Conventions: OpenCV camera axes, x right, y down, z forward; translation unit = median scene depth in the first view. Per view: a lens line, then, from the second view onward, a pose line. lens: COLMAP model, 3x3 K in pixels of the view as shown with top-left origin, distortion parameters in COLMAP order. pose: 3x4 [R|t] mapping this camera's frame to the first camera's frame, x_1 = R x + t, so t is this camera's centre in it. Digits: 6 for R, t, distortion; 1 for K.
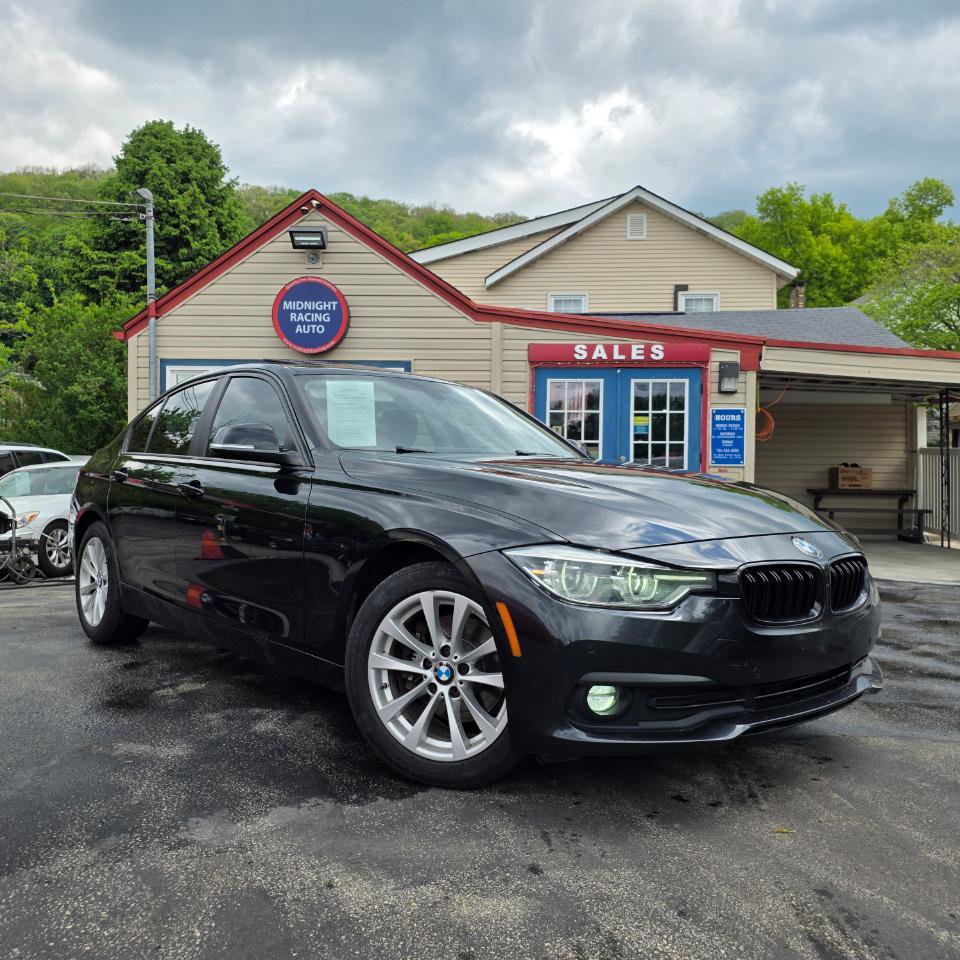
lens RADIAL K [[833.1, 0, 480.0], [0, 833.1, 480.0], [0, 0, 1]] dist [0.137025, -0.204469]
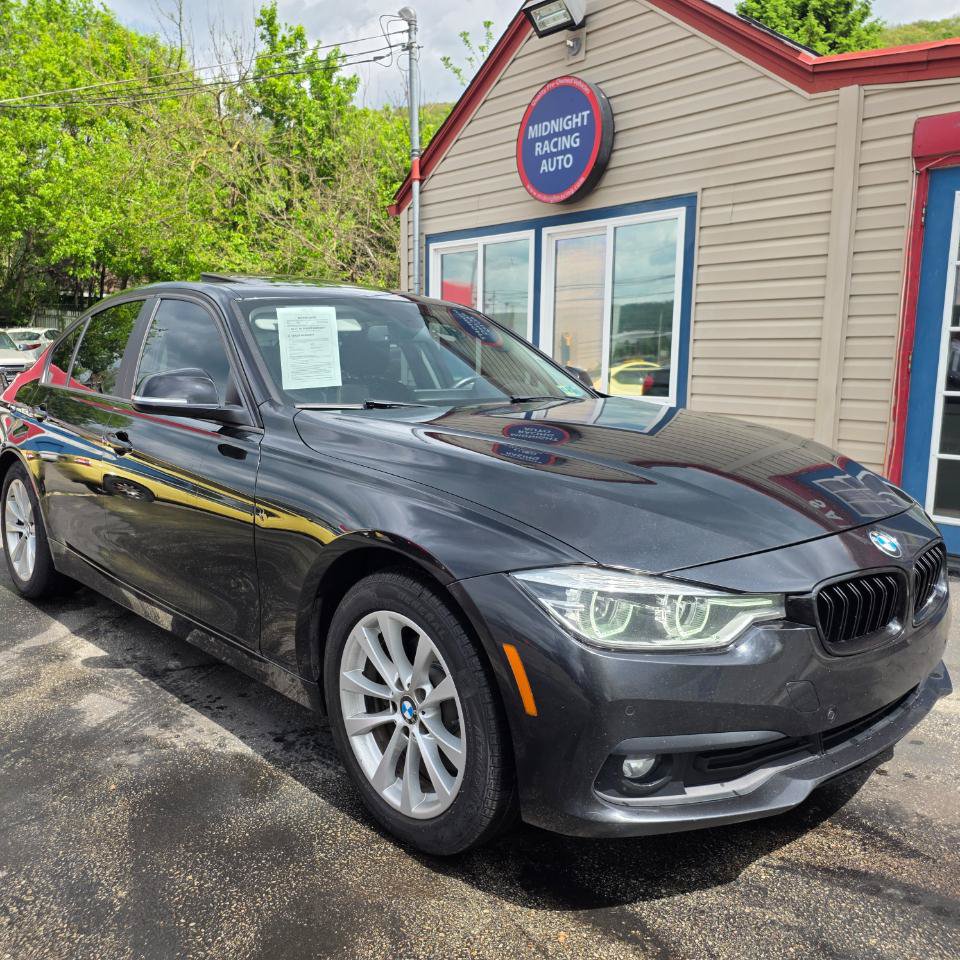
lens RADIAL K [[842.0, 0, 489.0], [0, 842.0, 488.4], [0, 0, 1]] dist [0.048309, -0.043956]
pose [[0.711926, 0.109046, -0.693736, 0.241407], [-0.009132, 0.989225, 0.146121, -0.025841], [0.702195, -0.097692, 0.705251, 0.471740]]
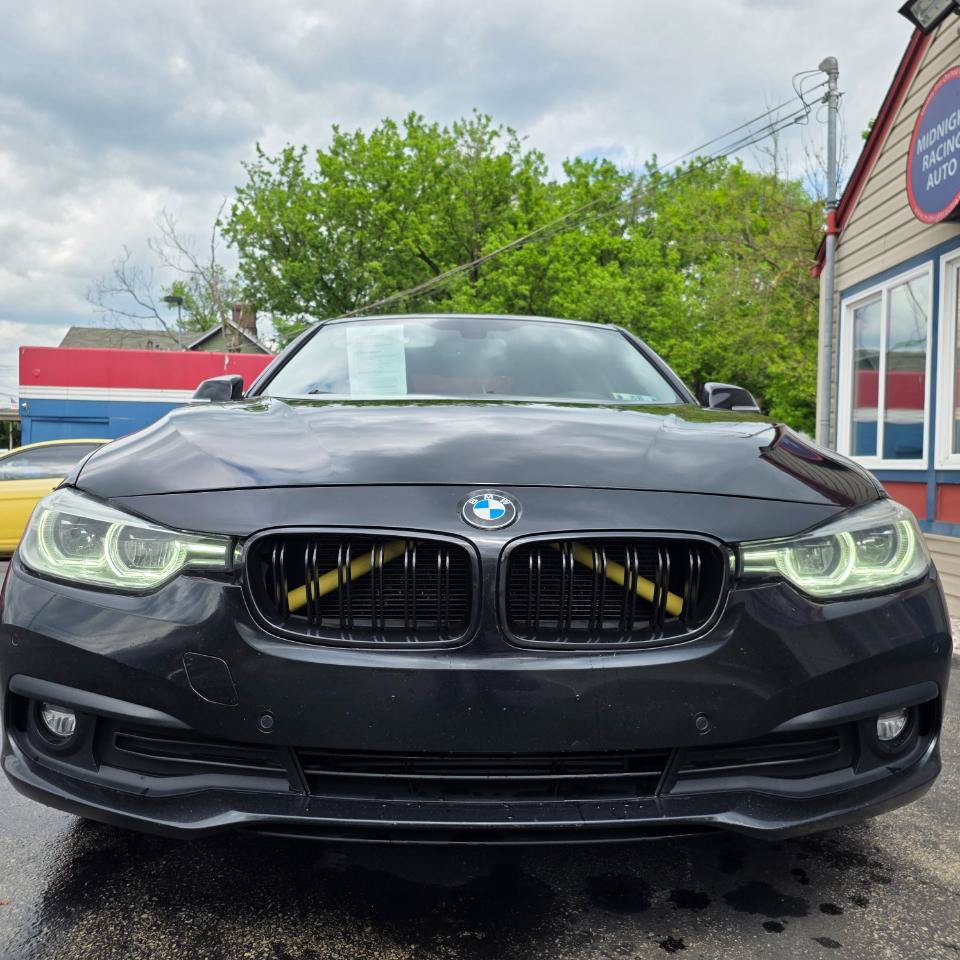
lens RADIAL K [[851.1, 0, 501.0], [0, 851.1, 480.1], [0, 0, 1]] dist [0.083608, -0.077976]
pose [[0.084936, 0.005144, -0.996373, 0.313369], [-0.019656, 0.999801, 0.003486, 0.015123], [0.996193, 0.019288, 0.085020, 0.677449]]
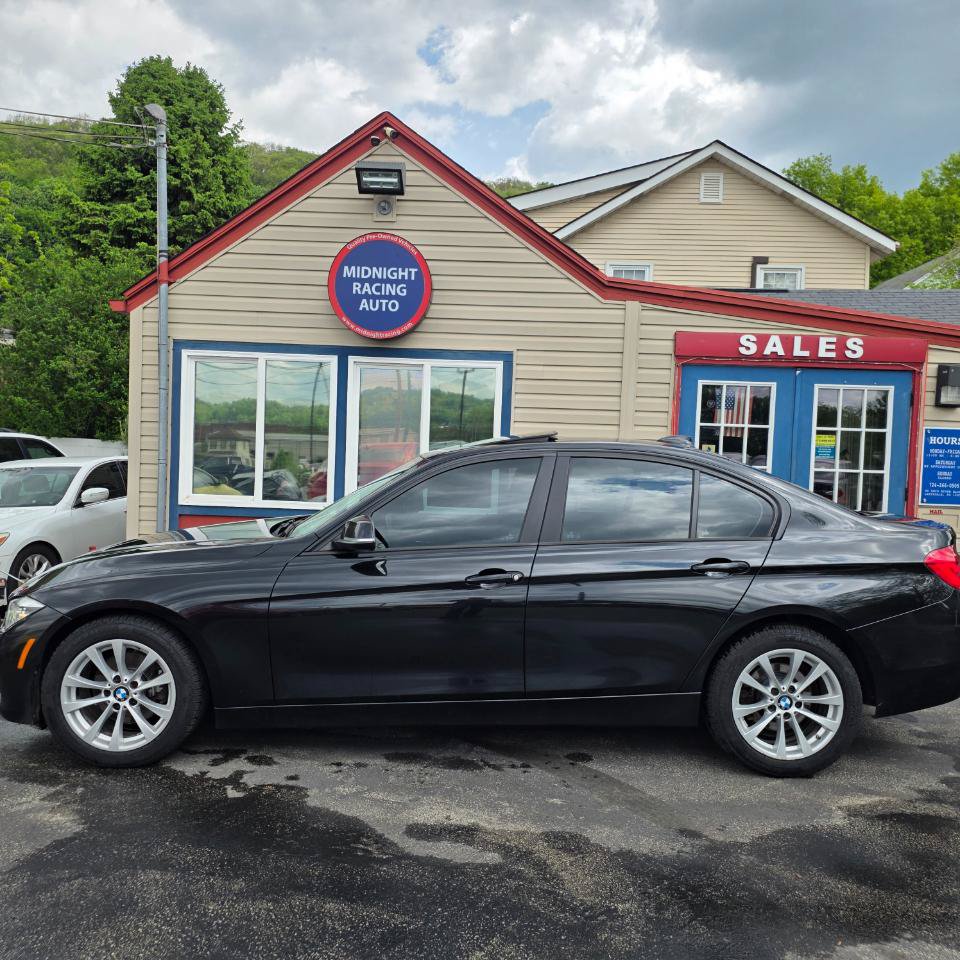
lens RADIAL K [[833.1, 0, 480.0], [0, 833.1, 480.0], [0, 0, 1]] dist [0.137025, -0.204469]
pose [[0.999627, 0.025331, 0.010209, -0.116865], [-0.025687, 0.999008, 0.036388, -0.055586], [-0.009277, -0.036636, 0.999286, 0.259413]]
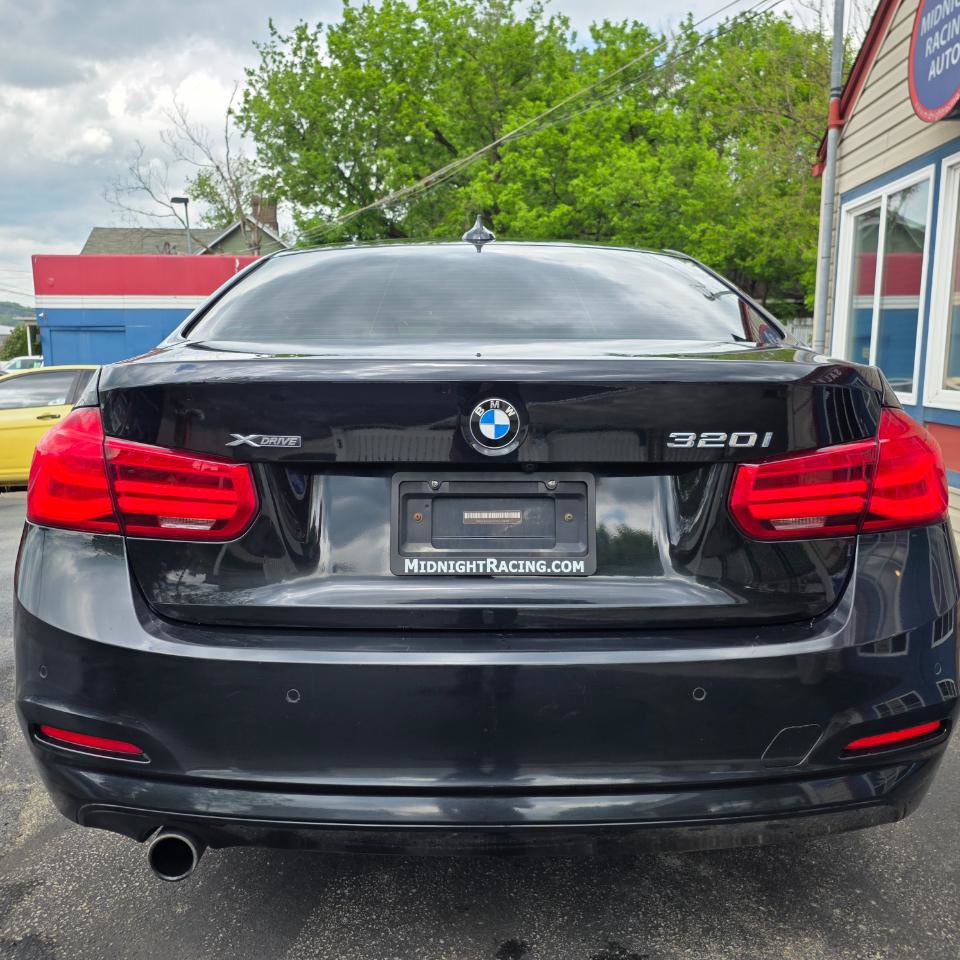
lens RADIAL K [[860.1, 0, 481.4], [0, 860.1, 484.6], [0, 0, 1]] dist [0.023992, 0.002711]
pose [[0.019526, 0.136334, -0.990470, 0.282271], [0.000590, 0.990658, 0.136371, -0.019186], [0.999809, -0.003247, 0.019263, 0.736628]]
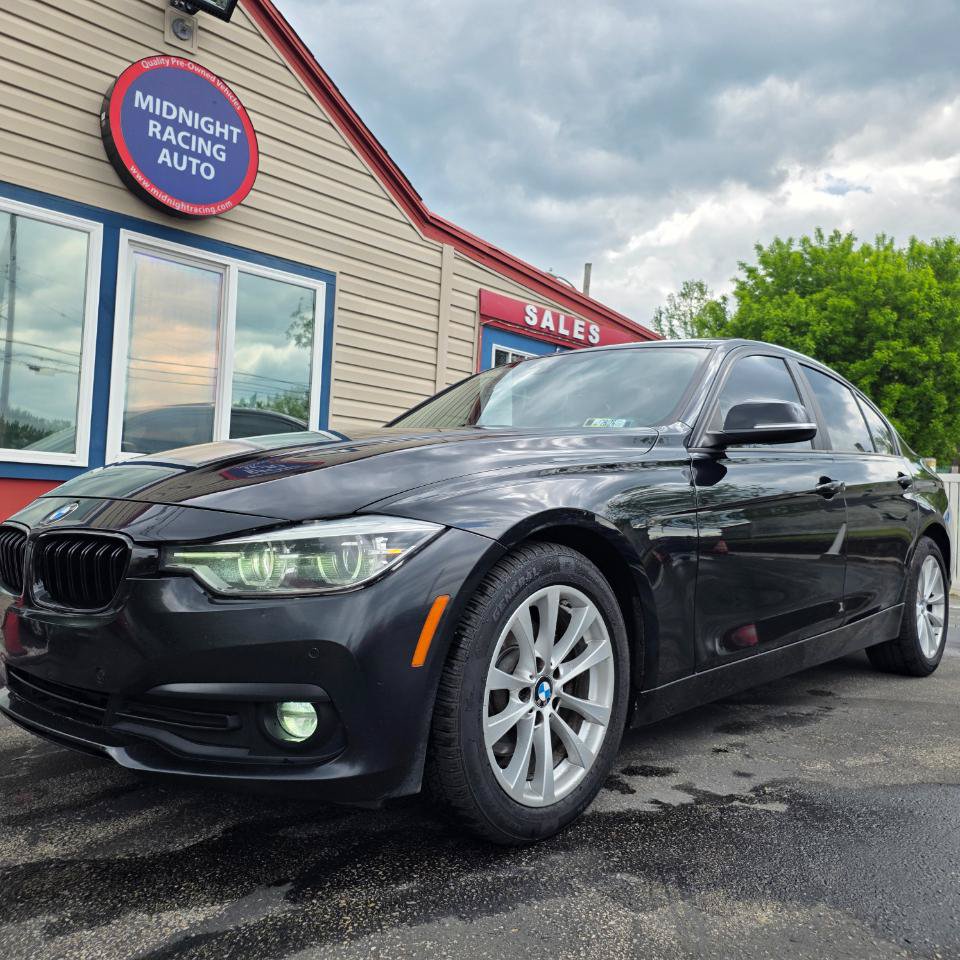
lens RADIAL K [[833.1, 0, 480.0], [0, 833.1, 480.0], [0, 0, 1]] dist [0.137025, -0.204469]
pose [[0.686866, 0.049607, 0.725089, -0.437085], [-0.041718, 0.998714, -0.028809, 0.015621], [-0.725586, -0.010462, 0.688052, 0.517561]]
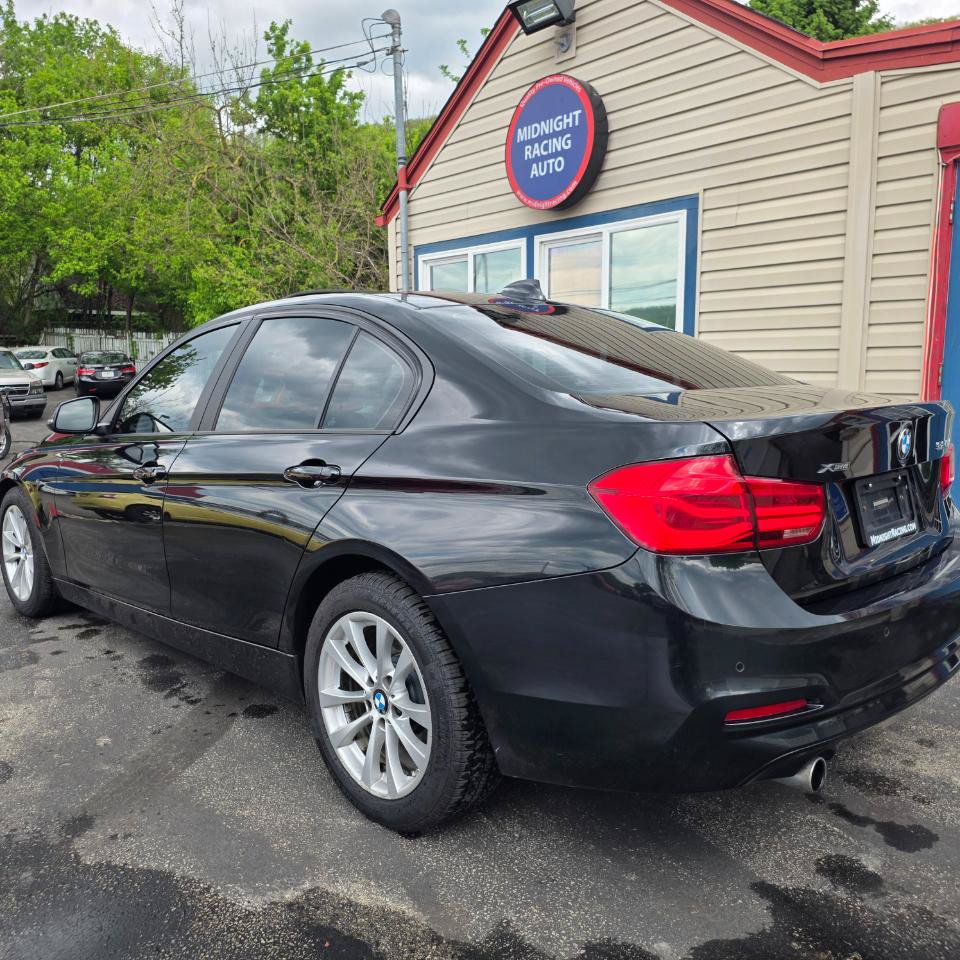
lens RADIAL K [[844.0, 0, 477.6], [0, 844.0, 476.4], [0, 0, 1]] dist [0.058416, -0.051297]
pose [[0.694232, 0.081215, -0.715154, 0.220344], [0.010726, 0.992336, 0.123105, -0.033124], [0.719671, -0.093134, 0.688041, 0.513753]]
